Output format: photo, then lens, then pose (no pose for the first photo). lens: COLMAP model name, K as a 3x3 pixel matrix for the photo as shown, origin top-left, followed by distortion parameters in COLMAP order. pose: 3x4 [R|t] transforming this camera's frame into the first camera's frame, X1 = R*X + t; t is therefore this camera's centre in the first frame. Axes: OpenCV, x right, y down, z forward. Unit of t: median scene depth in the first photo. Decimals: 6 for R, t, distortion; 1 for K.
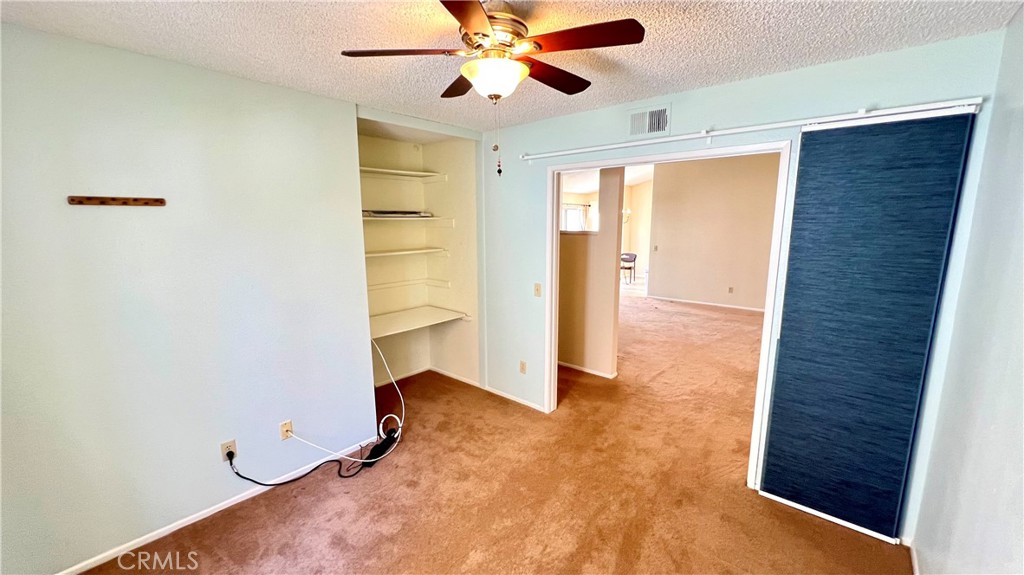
lens RADIAL K [[407.1, 0, 512.0], [0, 407.1, 289.8], [0, 0, 1]] dist [-0.006389, 0.000366]
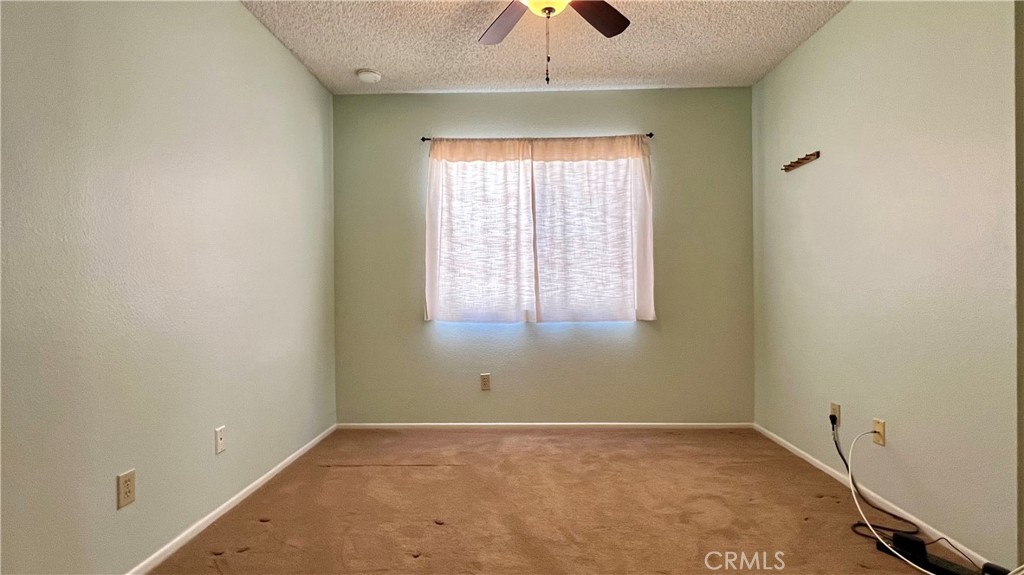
lens RADIAL K [[482.6, 0, 511.2], [0, 482.6, 291.3], [0, 0, 1]] dist [-0.004846, 0.001395]
pose [[-0.767025, 0.011386, -0.641516, 0.520897], [-0.092946, 0.987324, 0.128654, 0.052235], [0.634849, 0.158307, -0.756244, 1.255390]]
